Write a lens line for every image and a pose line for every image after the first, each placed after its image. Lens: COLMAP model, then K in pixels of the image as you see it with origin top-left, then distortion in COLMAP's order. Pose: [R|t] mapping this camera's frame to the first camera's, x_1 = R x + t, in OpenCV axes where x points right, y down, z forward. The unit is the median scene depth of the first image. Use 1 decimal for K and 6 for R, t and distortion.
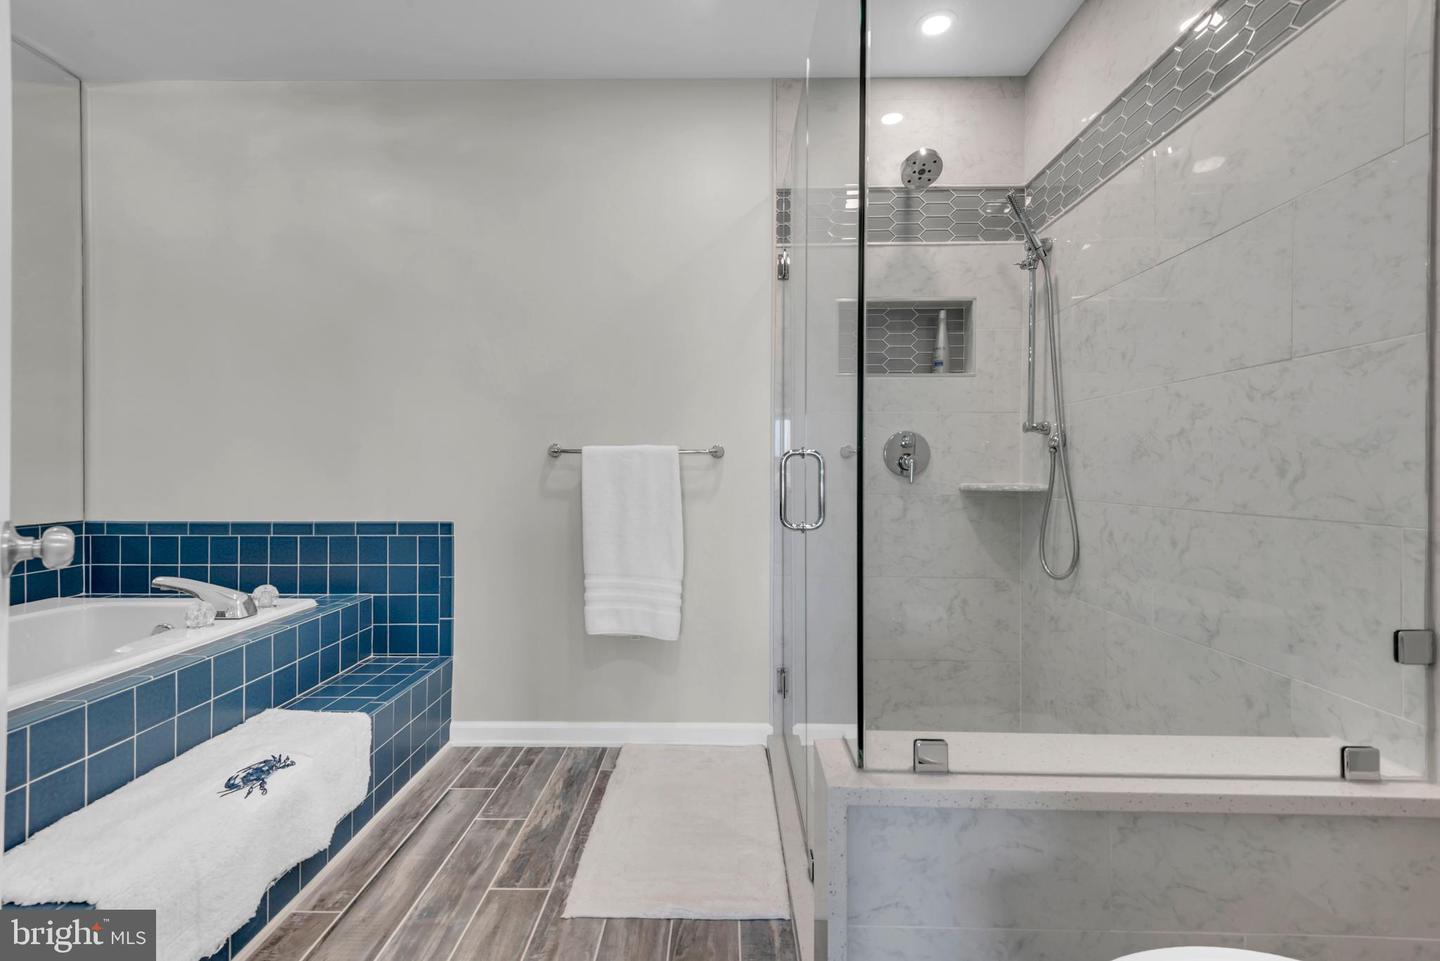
lens RADIAL K [[630.9, 0, 717.3], [0, 630.9, 476.5], [0, 0, 1]] dist [0.038399, 0.000040]
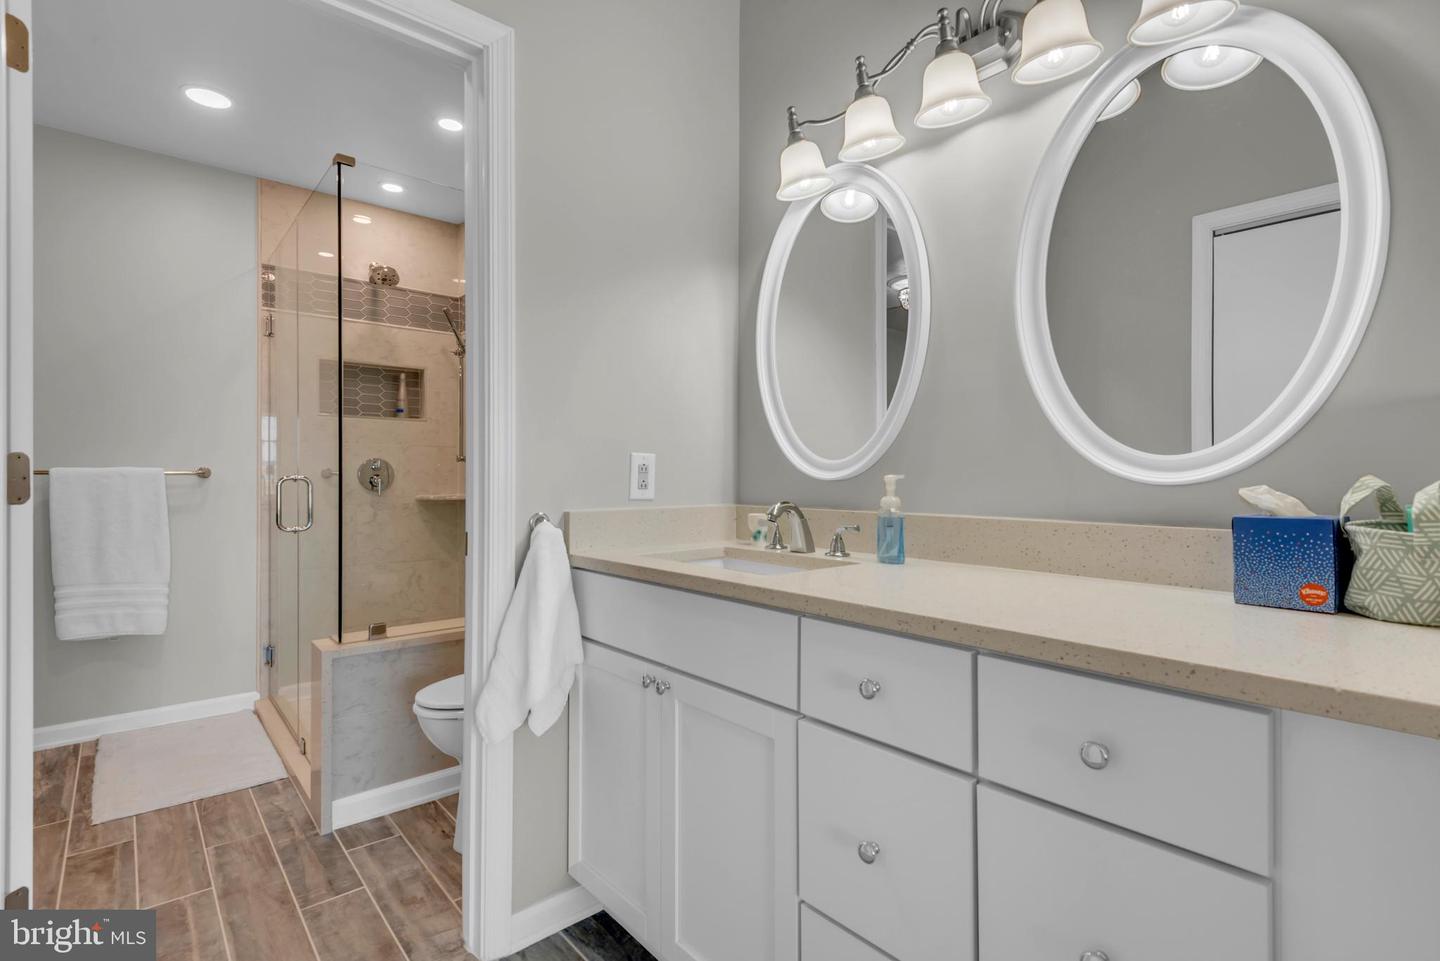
lens RADIAL K [[672.8, 0, 716.7], [0, 672.8, 478.0], [0, 0, 1]] dist [0.019651, -0.013165]
pose [[0.741355, -0.002418, 0.671109, -0.140520], [0.004759, 0.999987, -0.001653, -0.022597], [-0.671096, 0.004419, 0.741357, -0.596332]]
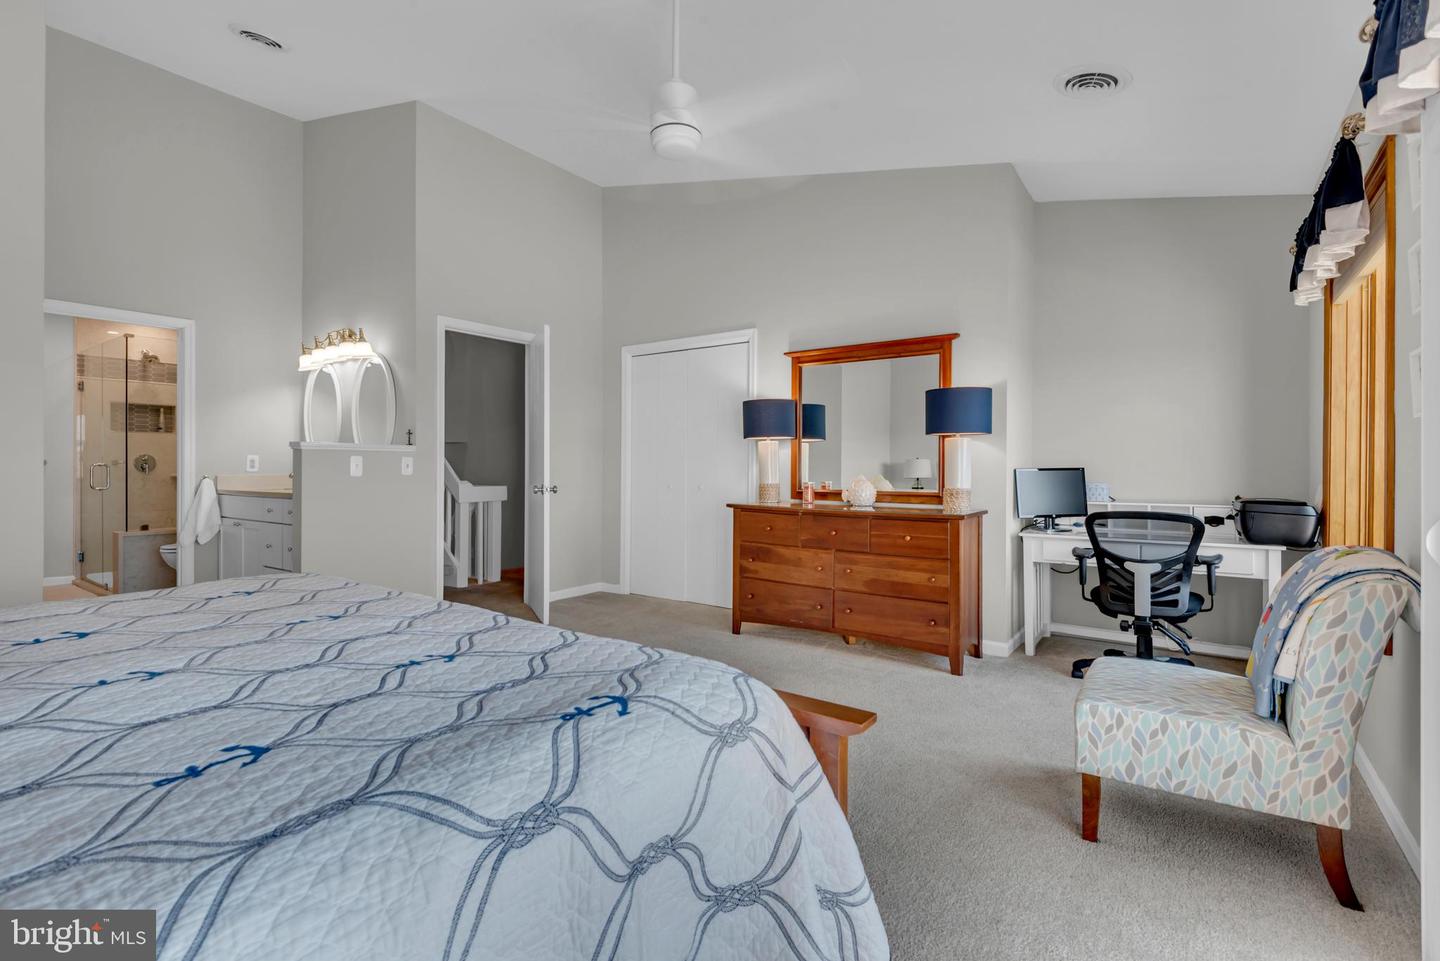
lens RADIAL K [[647.2, 0, 720.7], [0, 647.2, 468.4], [0, 0, 1]] dist [0.017014, -0.017285]
pose [[0.551646, -0.002195, 0.834075, -0.616087], [0.004070, 0.999992, -0.000060, -0.004086], [-0.834068, 0.003428, 0.551651, -2.428791]]
